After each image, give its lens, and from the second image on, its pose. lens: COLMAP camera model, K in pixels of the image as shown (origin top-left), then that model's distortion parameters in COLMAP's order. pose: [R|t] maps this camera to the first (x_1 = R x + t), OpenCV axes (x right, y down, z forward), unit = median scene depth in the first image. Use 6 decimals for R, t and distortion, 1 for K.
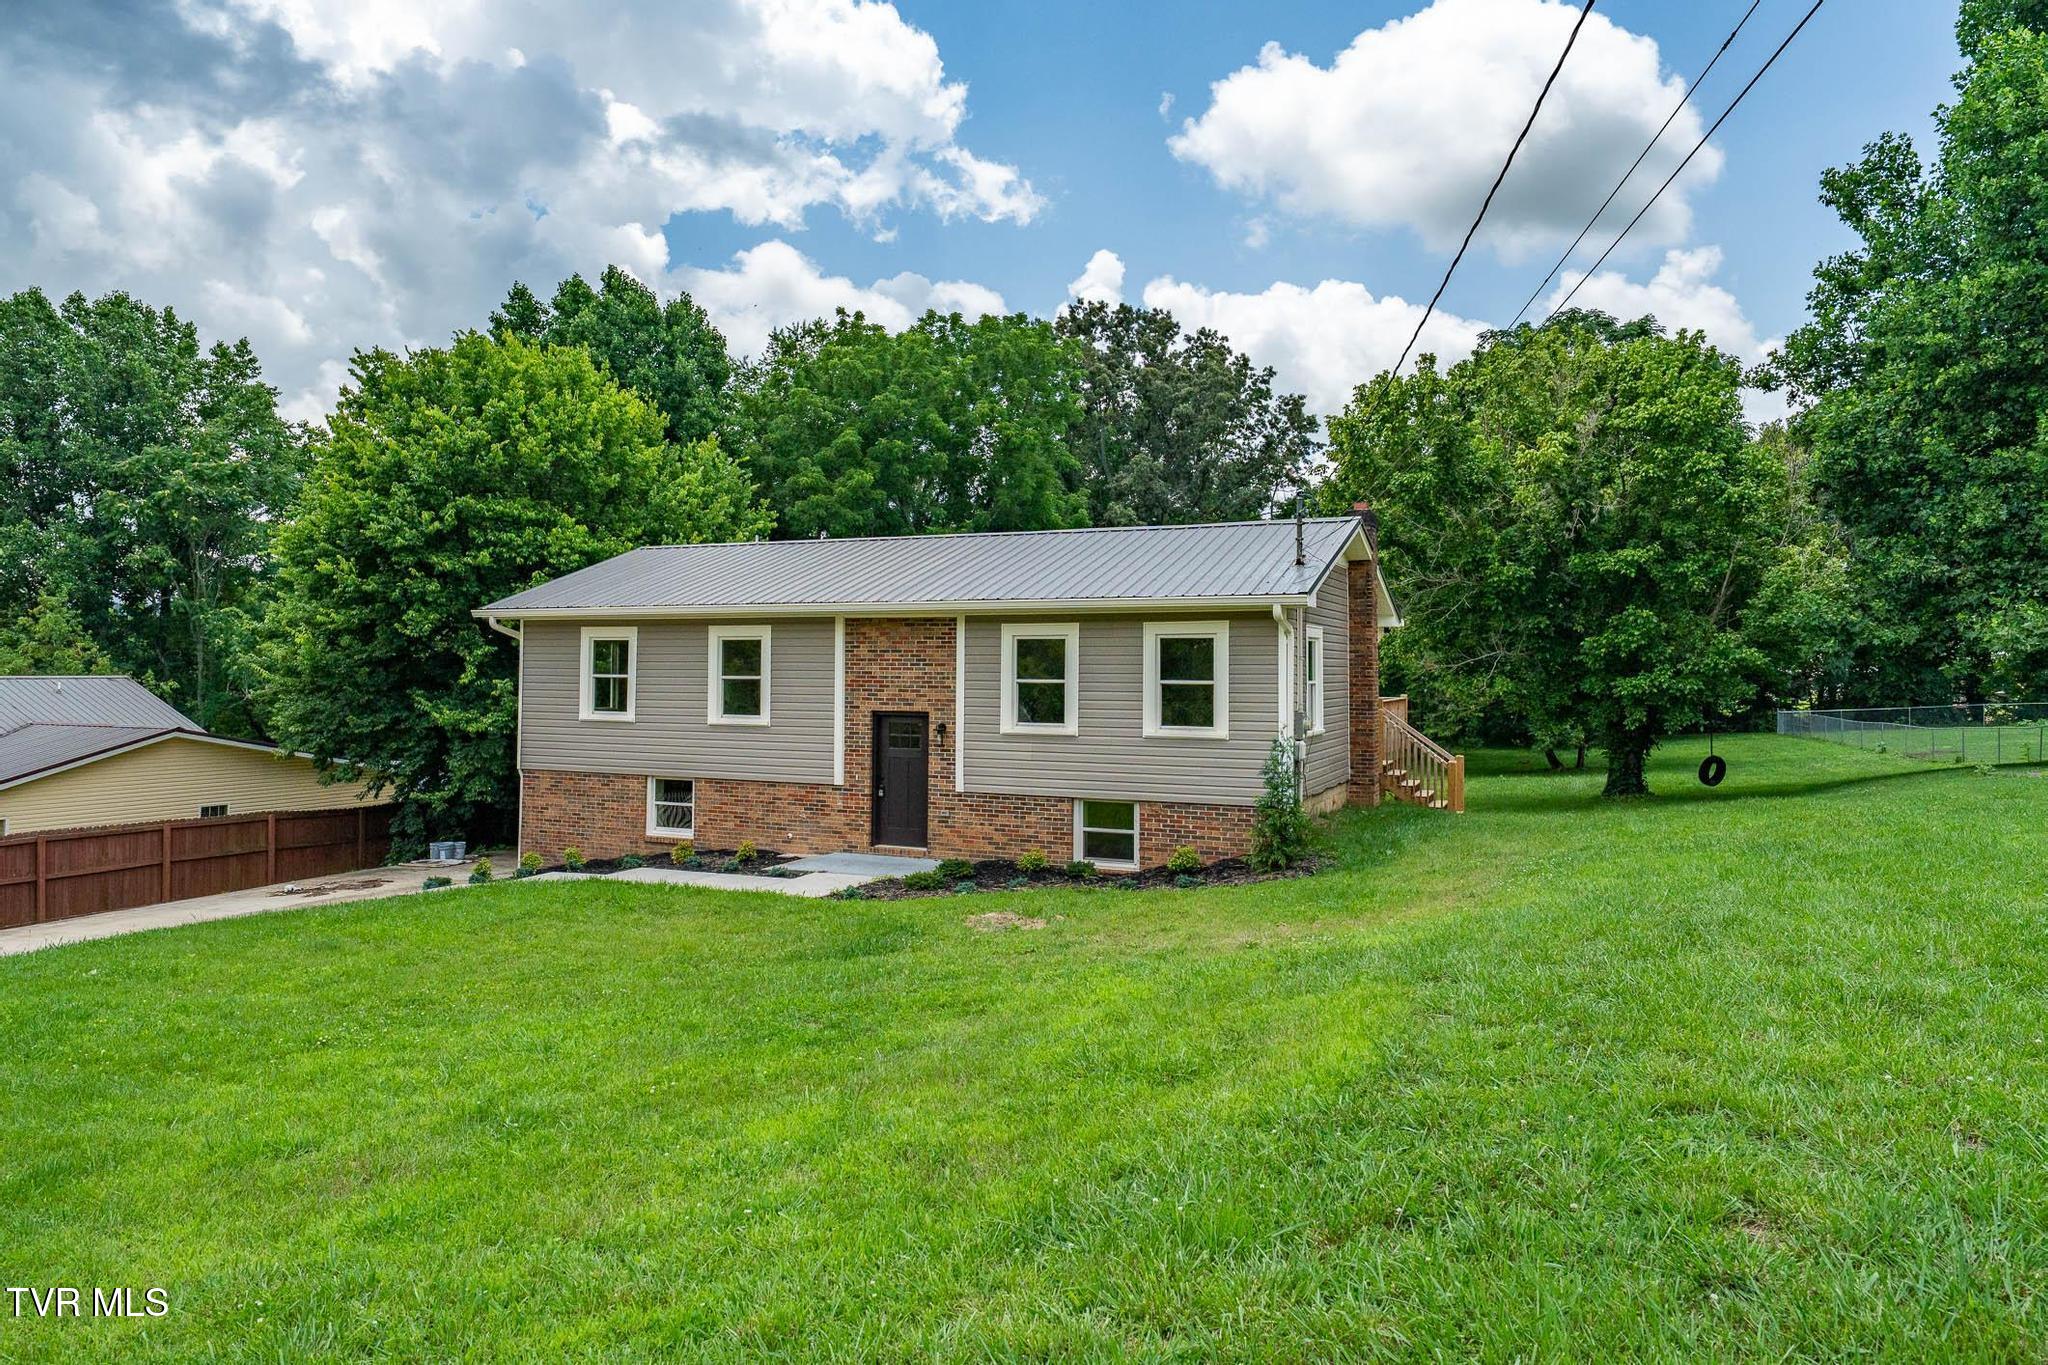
lens RADIAL K [[1270.7, 0, 1012.5], [0, 1270.7, 600.2], [0, 0, 1]] dist [0.000135, 0.000200]
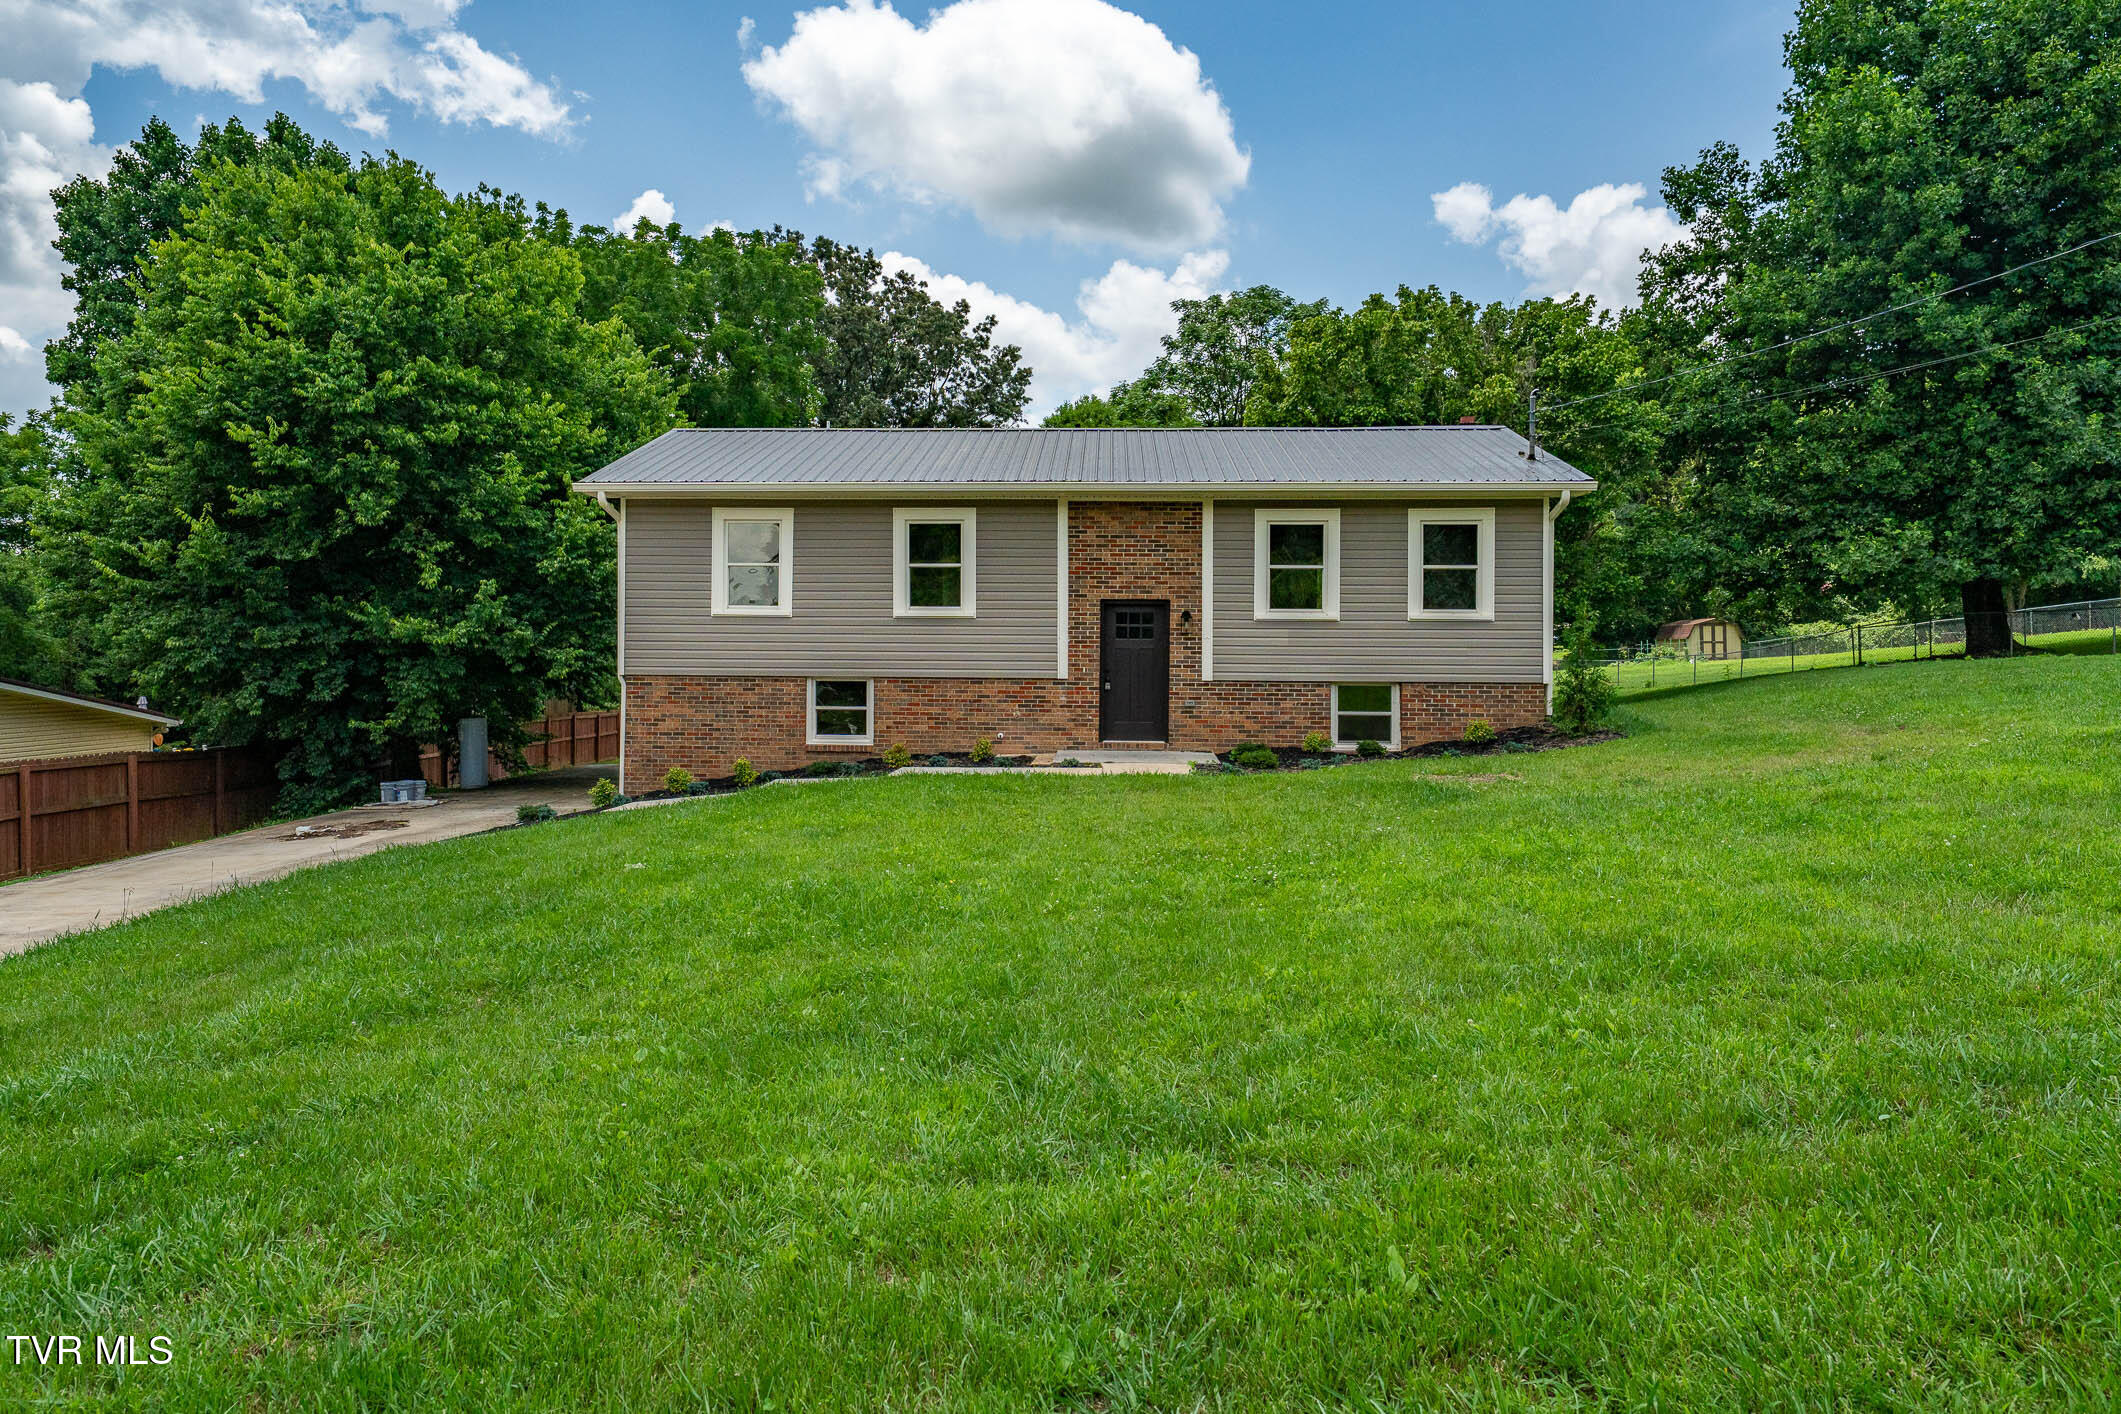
lens RADIAL K [[1315.2, 0, 1039.4], [0, 1315.2, 592.8], [0, 0, 1]] dist [0.005708, 0.001736]
pose [[0.936279, 0.012912, 0.351020, -0.486552], [-0.019360, 0.999702, 0.014867, 0.066953], [-0.350724, -0.020715, 0.936250, 0.096978]]
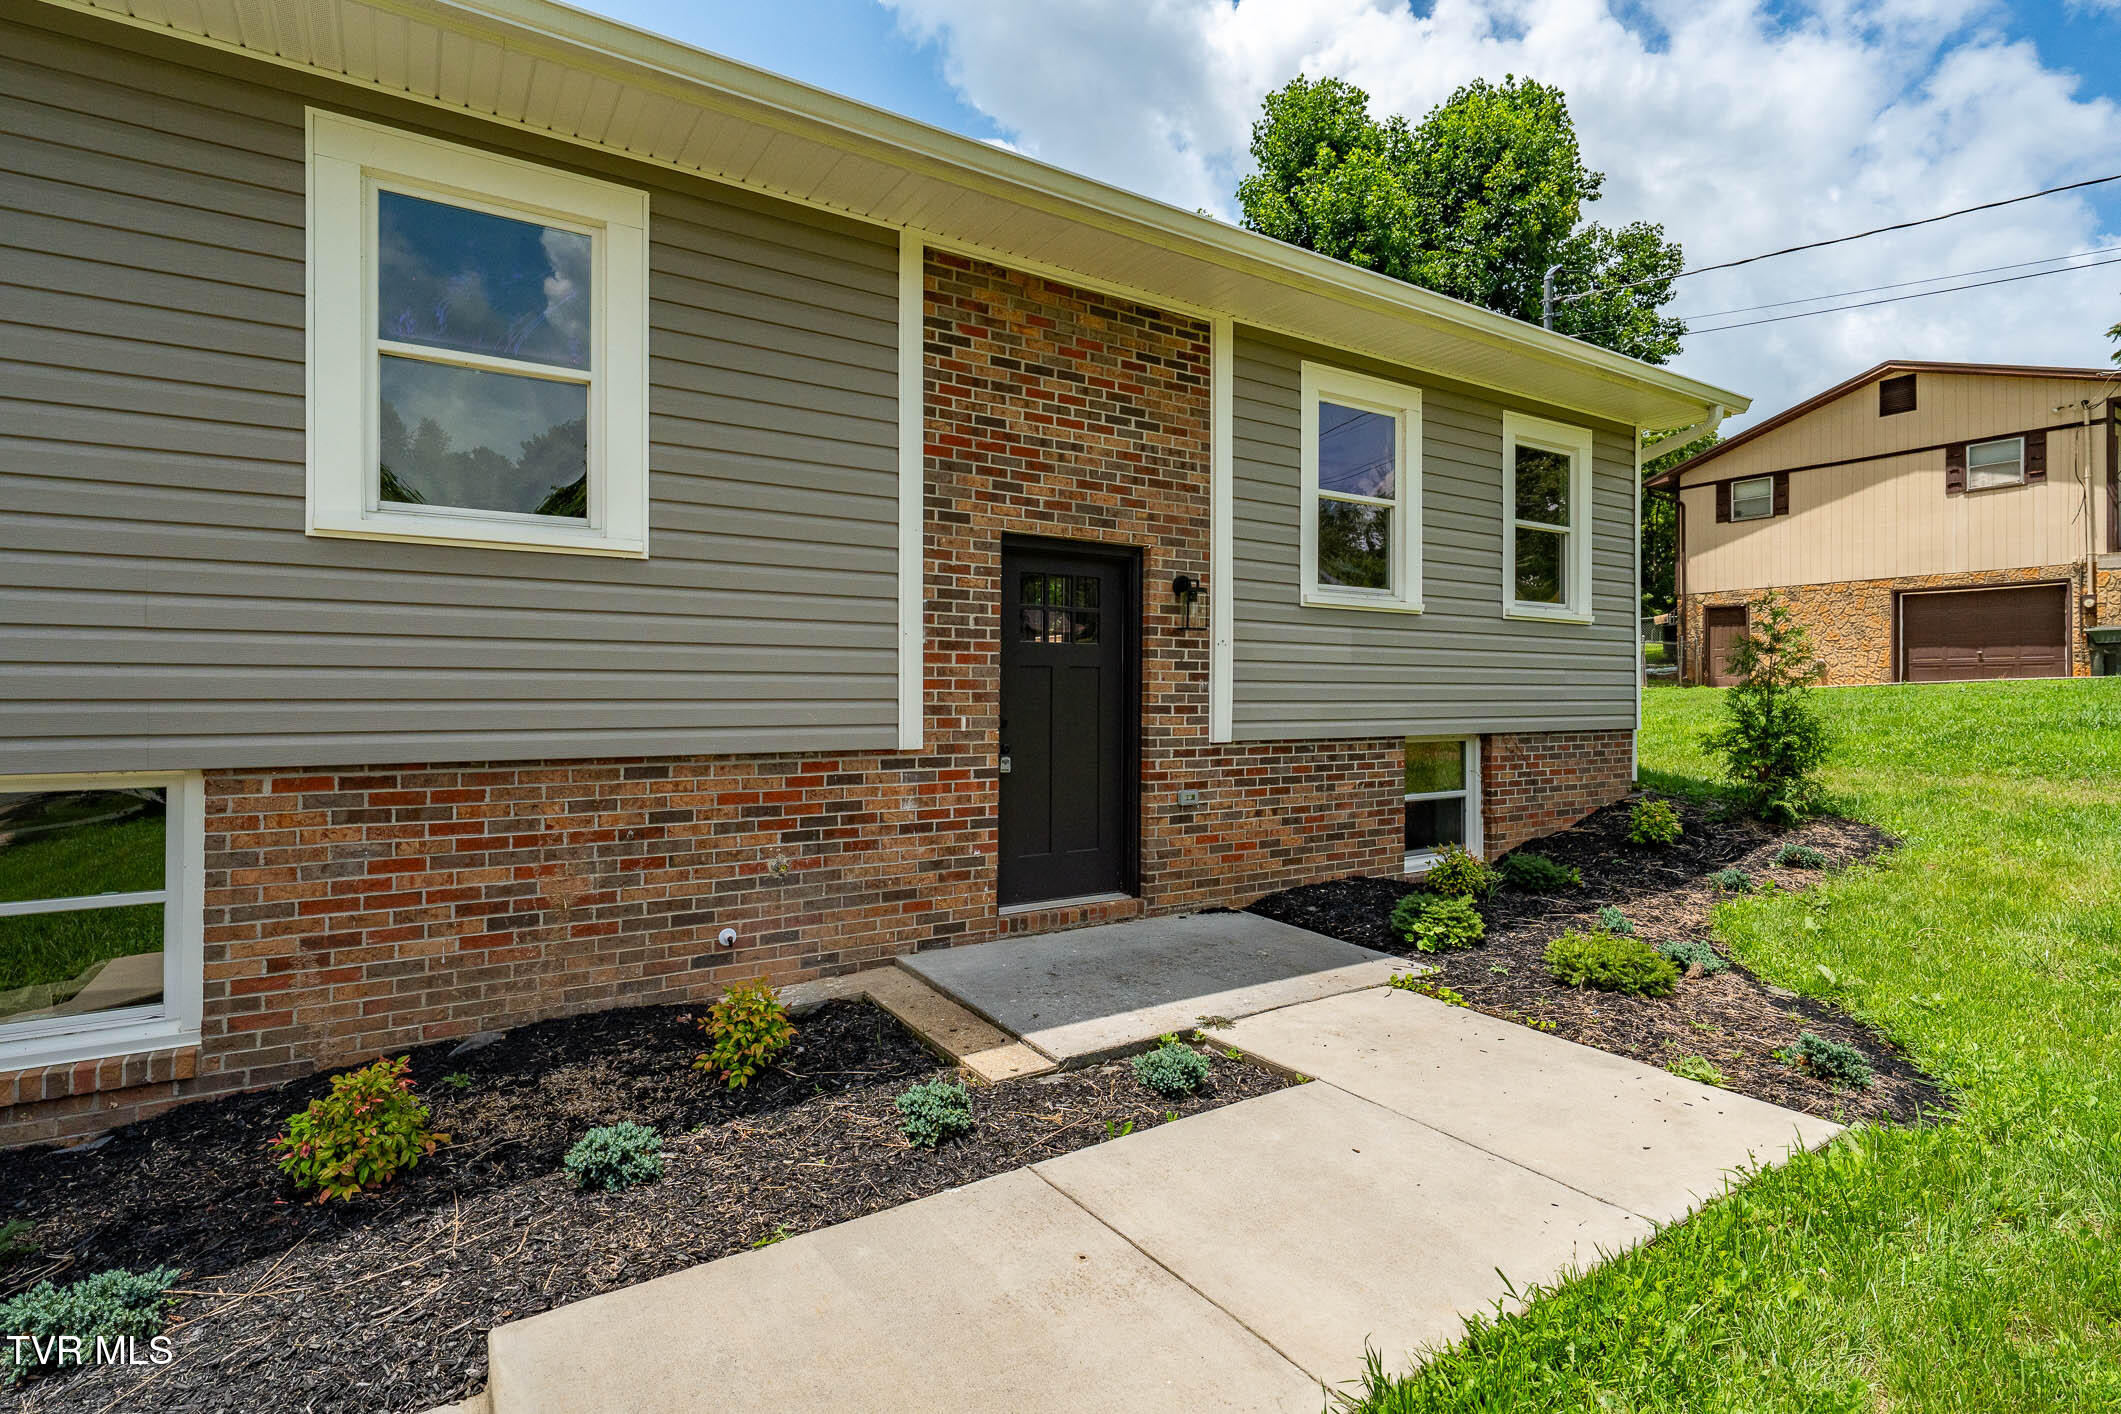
lens RADIAL K [[1021.5, 0, 1055.6], [0, 1021.5, 683.2], [0, 0, 1]] dist [0.001483, -0.000203]
pose [[0.551183, 0.005373, 0.834367, -0.330441], [-0.041622, 0.998911, 0.021063, 0.119304], [-0.833345, -0.046338, 0.550807, 0.811720]]
